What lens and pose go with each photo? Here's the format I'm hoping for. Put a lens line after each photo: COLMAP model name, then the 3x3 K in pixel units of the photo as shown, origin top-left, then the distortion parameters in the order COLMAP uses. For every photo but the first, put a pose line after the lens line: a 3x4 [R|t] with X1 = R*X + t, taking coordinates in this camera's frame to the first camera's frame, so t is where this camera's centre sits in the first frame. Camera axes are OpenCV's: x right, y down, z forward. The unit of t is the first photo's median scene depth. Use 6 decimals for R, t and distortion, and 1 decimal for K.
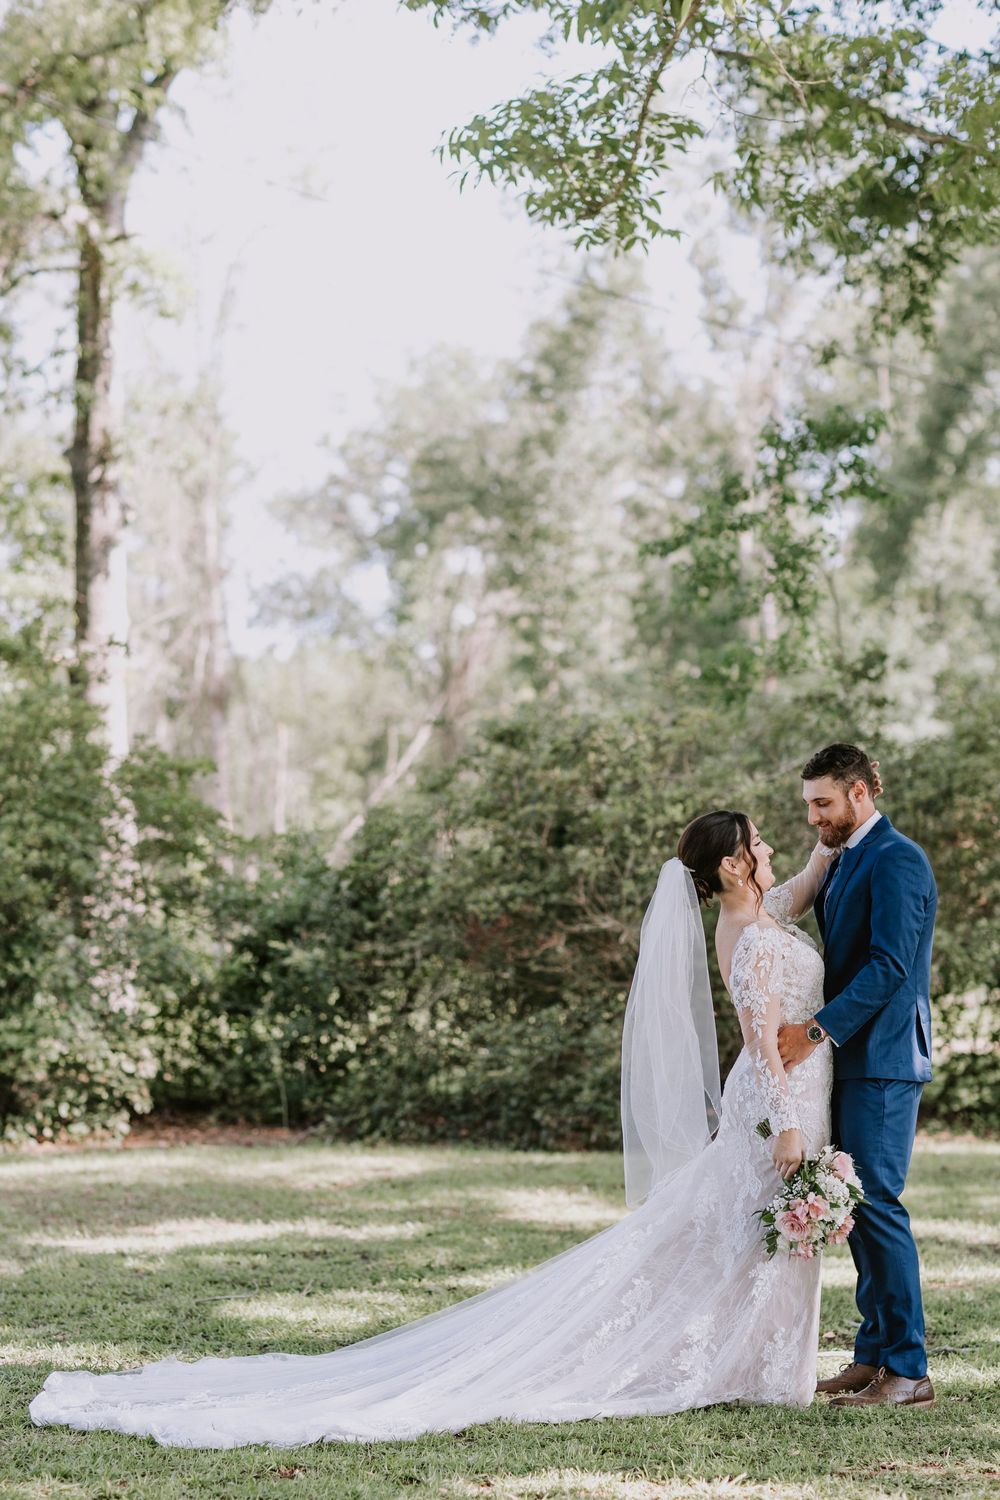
lens RADIAL K [[3776.4, 0, 467.3], [0, 3776.4, 750.9], [0, 0, 1]] dist [0.100128, 0.414430]
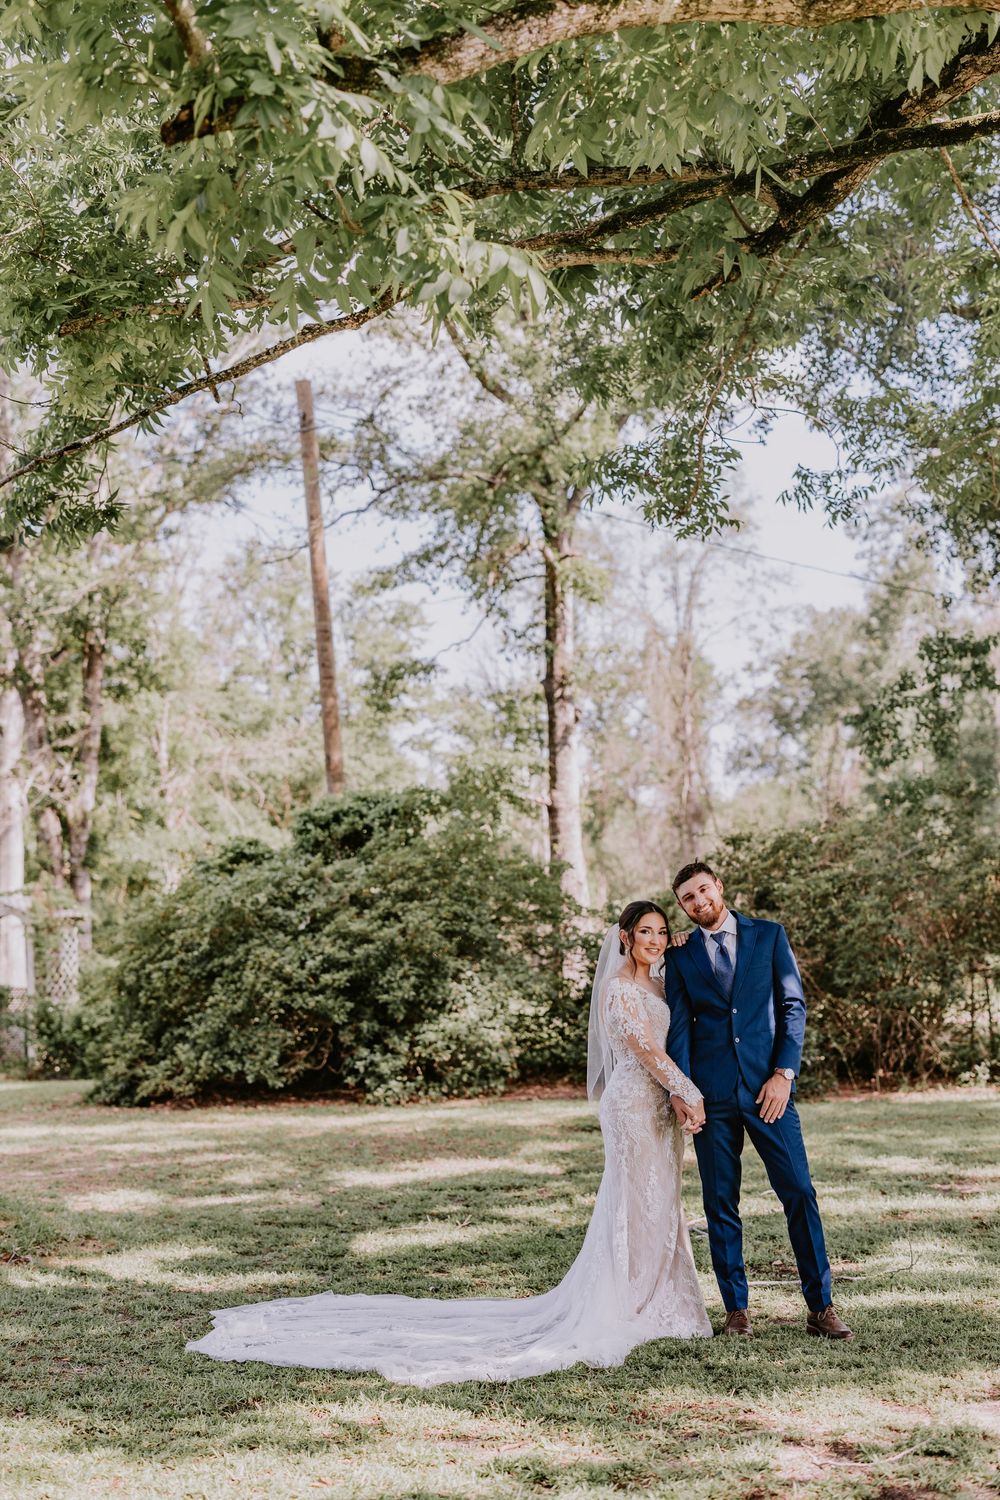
lens RADIAL K [[2078.4, 0, 500.0], [0, 2078.4, 750.0], [0, 0, 1]] dist [-0.001243, 0.005354]
pose [[0.982823, -0.042943, -0.179484, 0.045520], [0.034882, 0.998246, -0.047831, -0.002466], [0.181223, 0.040749, 0.982597, 0.060621]]
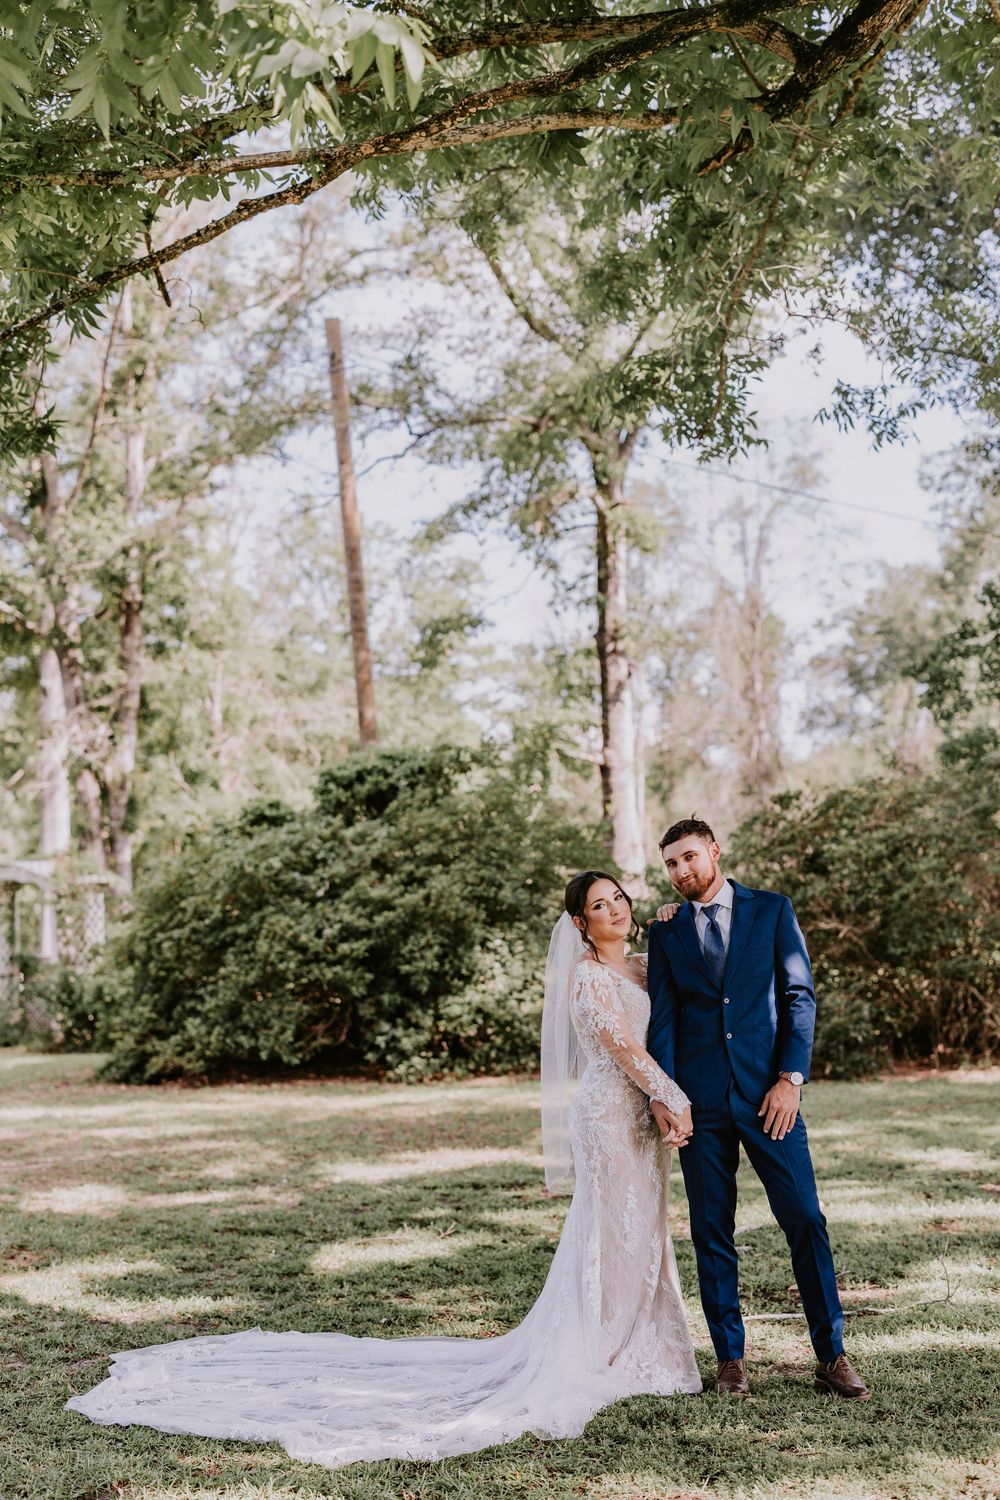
lens RADIAL K [[2078.4, 0, 500.0], [0, 2078.4, 750.0], [0, 0, 1]] dist [-0.001243, 0.005354]
pose [[0.975293, -0.045289, -0.216225, 0.050179], [0.039529, 0.998741, -0.030894, -0.001686], [0.217352, 0.021583, 0.975855, 0.098434]]
